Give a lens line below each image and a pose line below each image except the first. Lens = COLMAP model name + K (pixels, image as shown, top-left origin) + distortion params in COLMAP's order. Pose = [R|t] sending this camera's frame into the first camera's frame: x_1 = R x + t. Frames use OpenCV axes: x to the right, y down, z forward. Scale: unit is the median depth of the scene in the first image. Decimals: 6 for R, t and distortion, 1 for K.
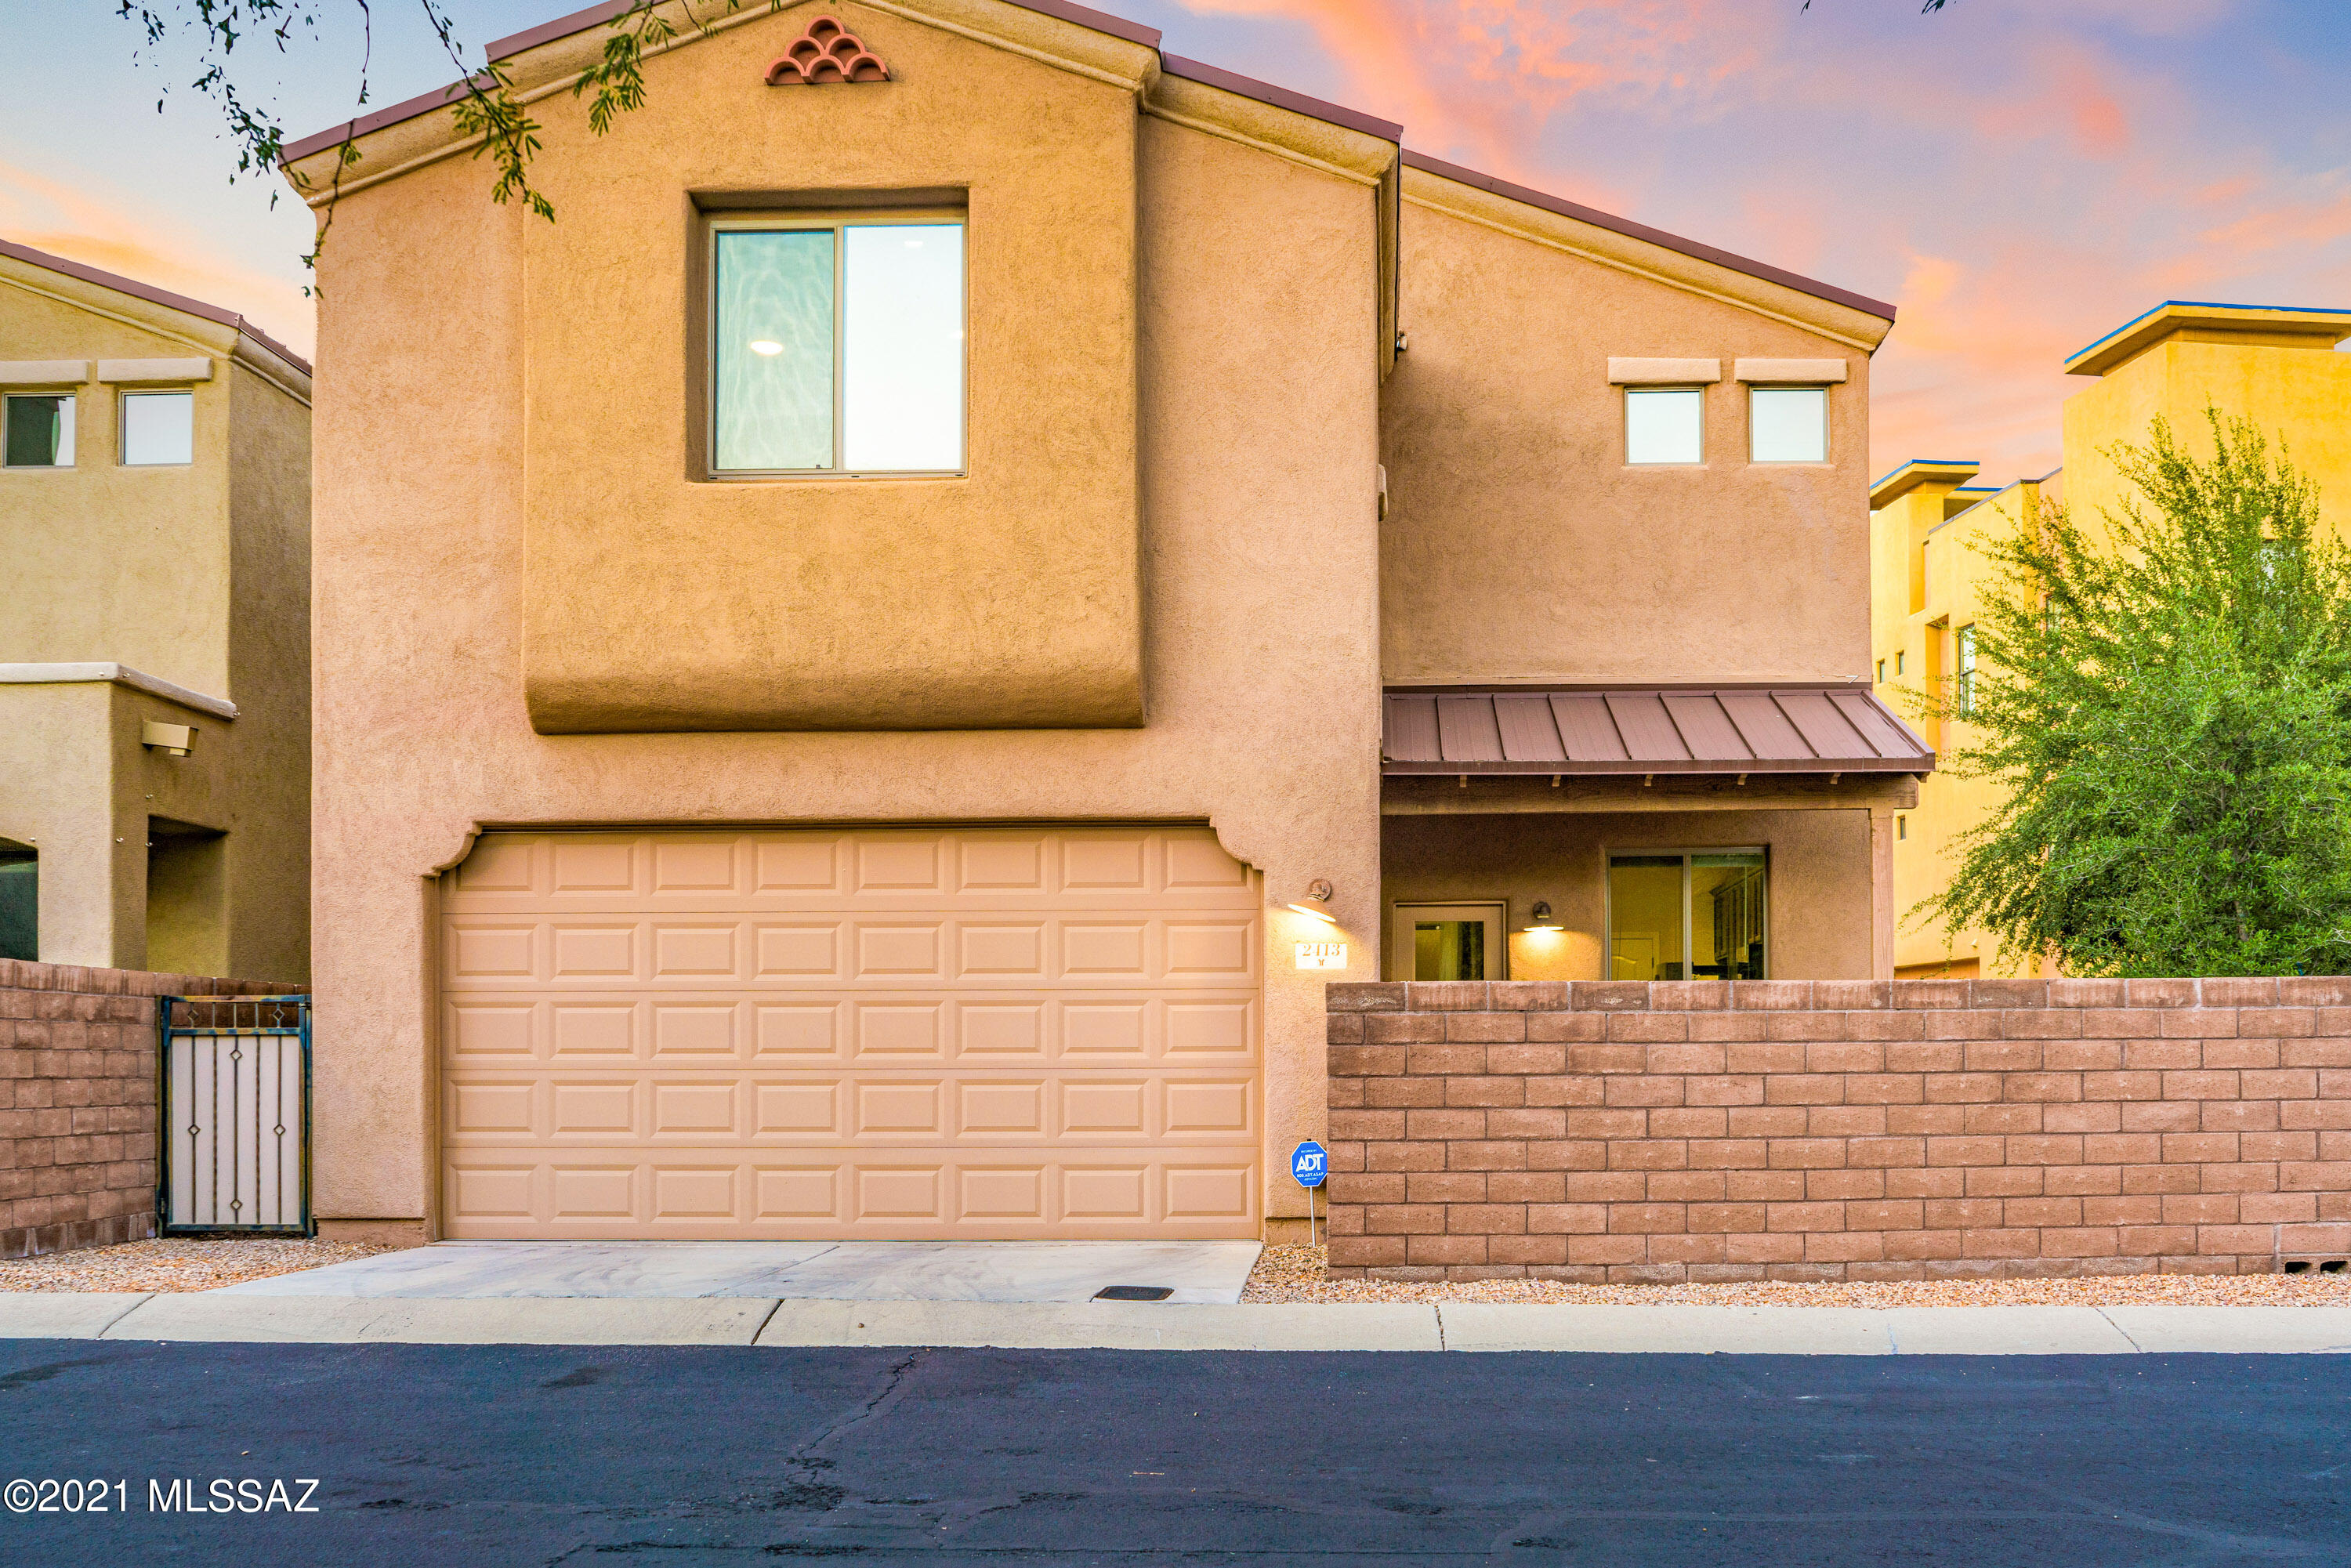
lens RADIAL K [[2330.8, 0, 1175.5], [0, 2330.8, 784.0], [0, 0, 1]] dist [-0.054636, 0.047968]
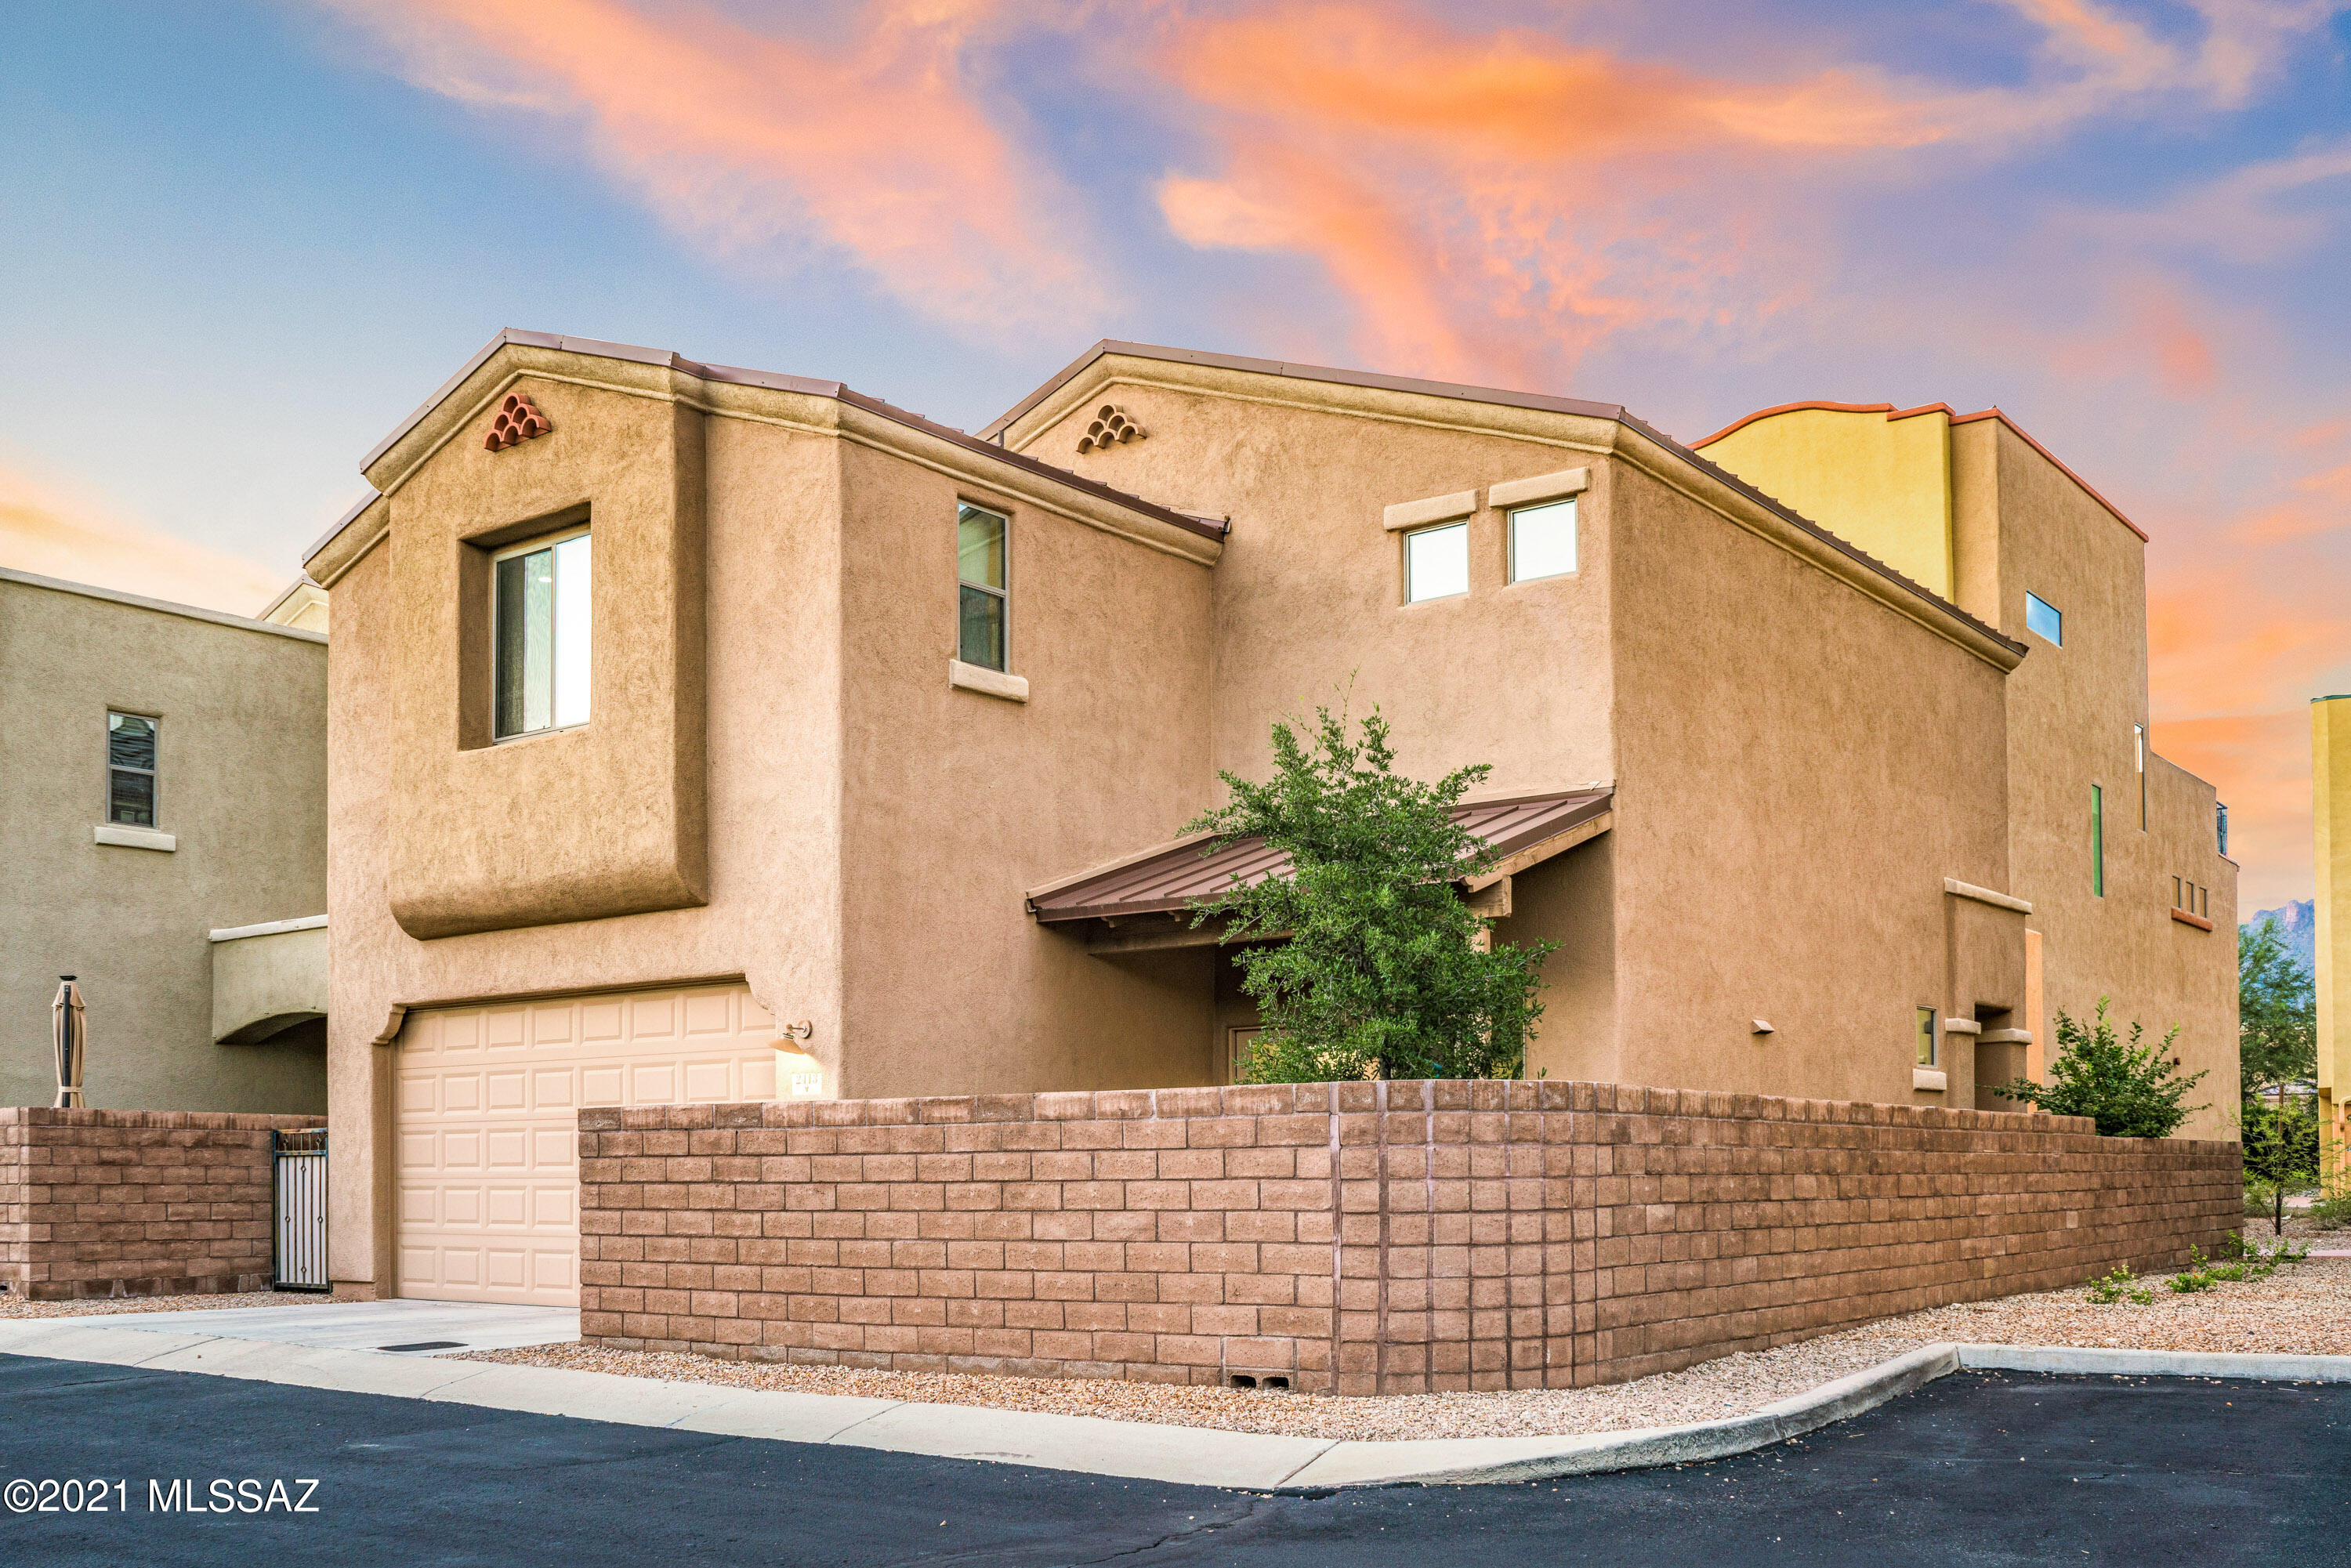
lens RADIAL K [[2042.8, 0, 1175.9], [0, 2042.8, 915.8], [0, 0, 1]] dist [-0.035679, -0.005286]
pose [[0.839298, -0.070624, -0.539065, 0.934910], [0.067707, 0.997386, -0.025254, 0.031304], [0.539439, -0.015303, 0.841886, 0.252143]]
